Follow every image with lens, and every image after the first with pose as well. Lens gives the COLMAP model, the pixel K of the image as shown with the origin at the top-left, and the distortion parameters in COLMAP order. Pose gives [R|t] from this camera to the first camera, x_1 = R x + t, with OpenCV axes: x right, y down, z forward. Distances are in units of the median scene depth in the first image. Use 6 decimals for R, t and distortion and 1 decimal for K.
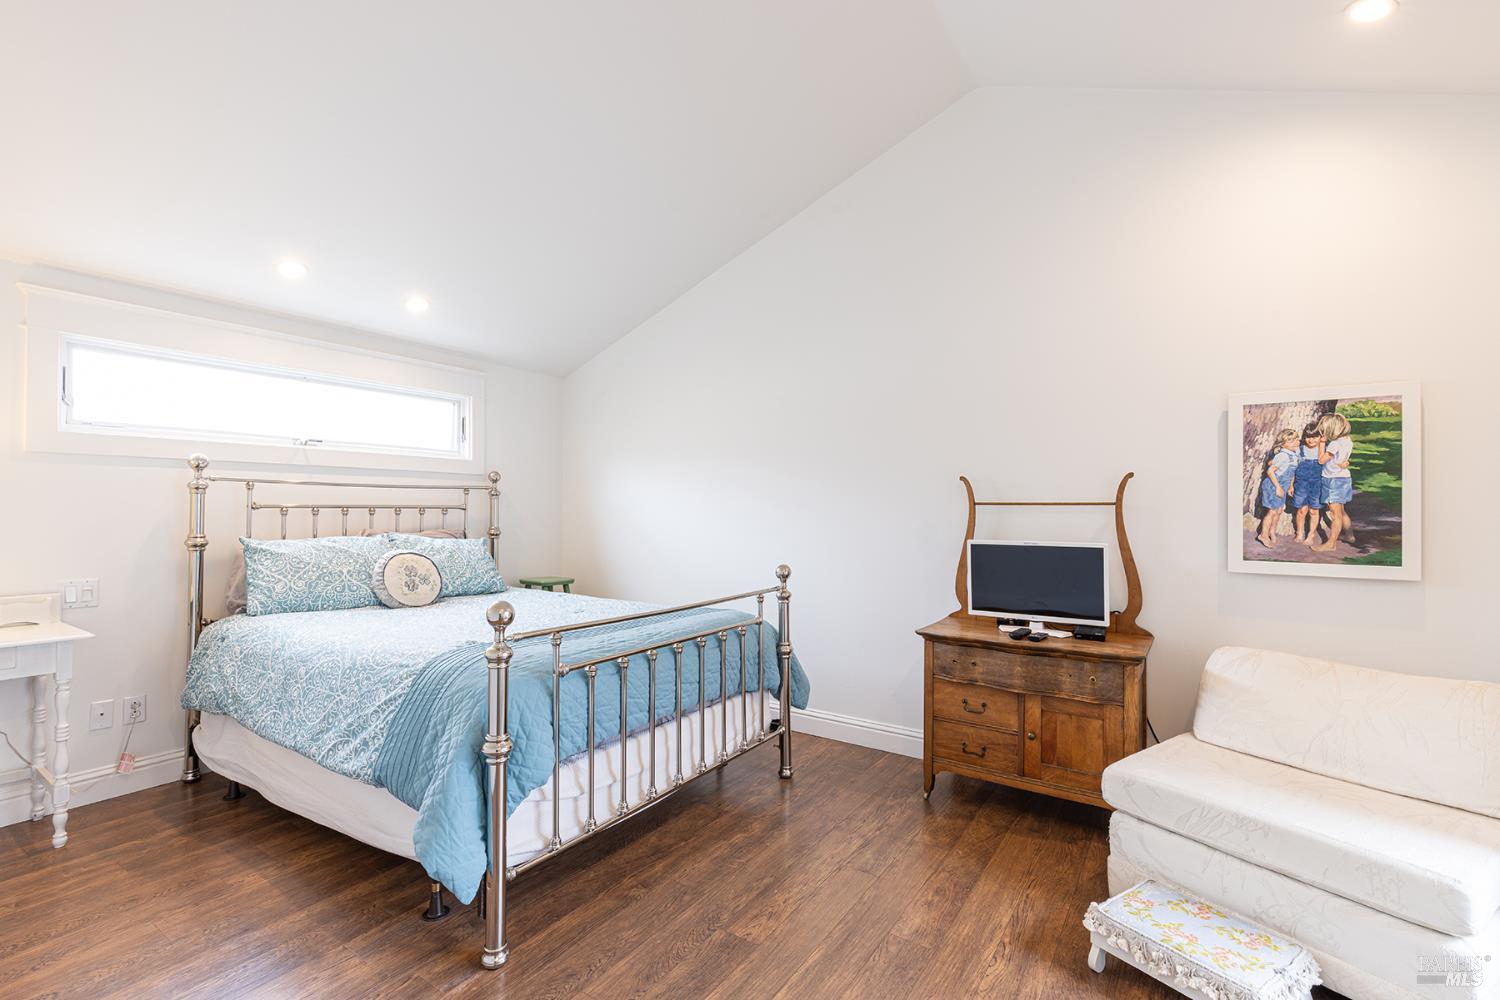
lens RADIAL K [[668.0, 0, 755.5], [0, 668.0, 505.1], [0, 0, 1]] dist [0.007202, -0.001616]
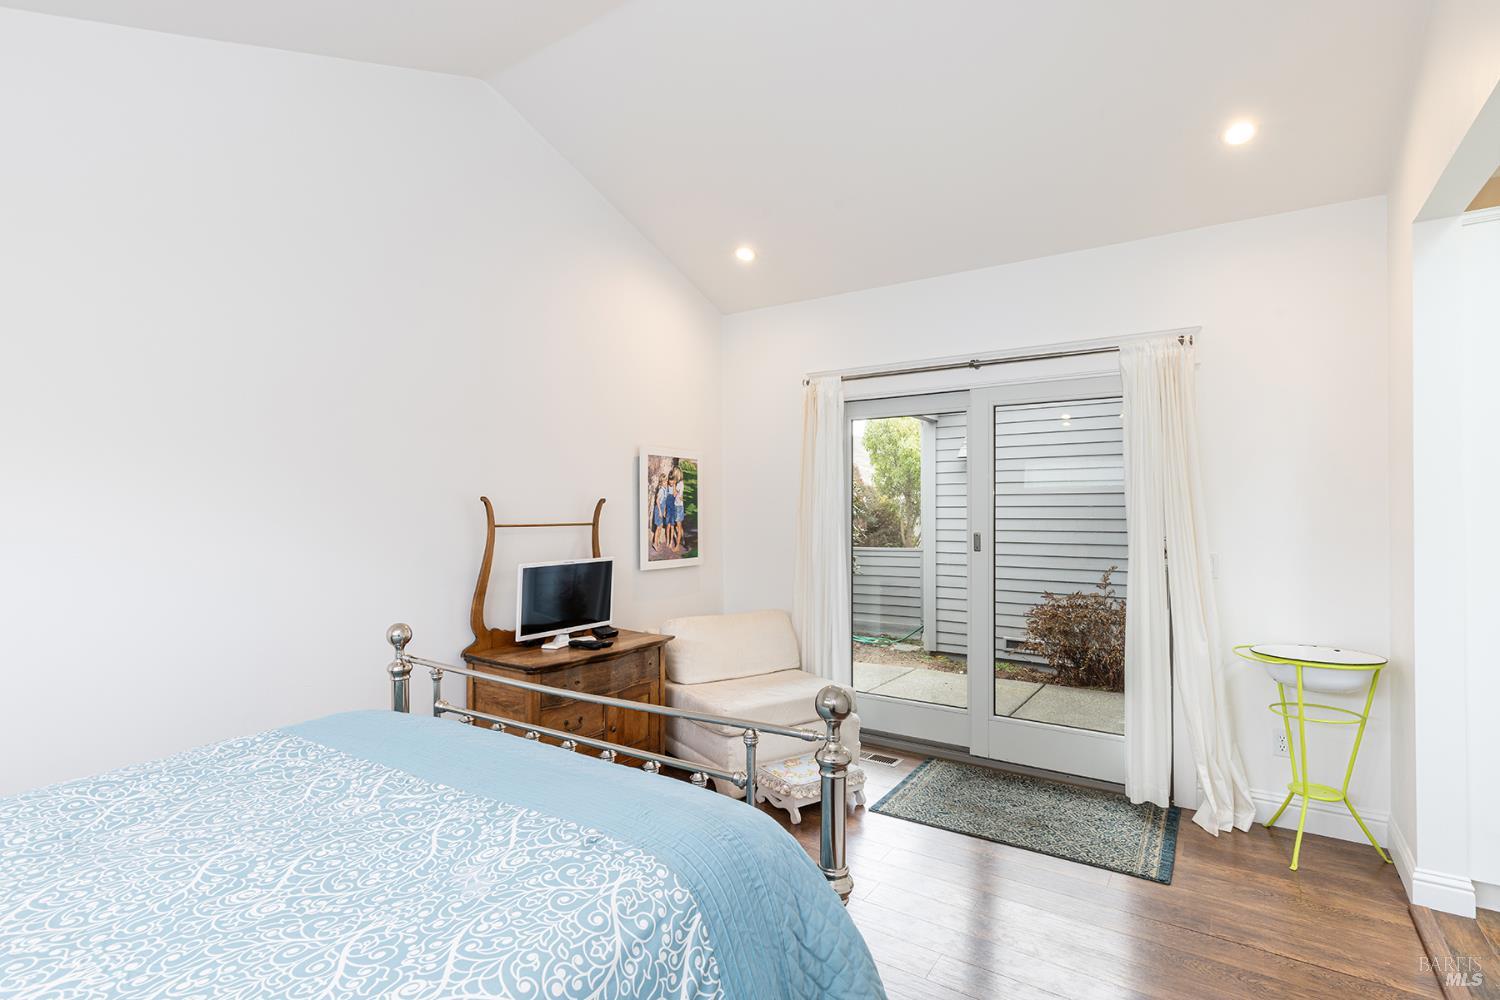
lens RADIAL K [[705.5, 0, 756.5], [0, 705.5, 505.2], [0, 0, 1]] dist [-0.001409, -0.000358]
pose [[0.005981, 0.001059, 0.999982, -0.813192], [-0.004425, 0.999990, -0.001033, -0.039673], [-0.999972, -0.004418, 0.005985, 0.767667]]
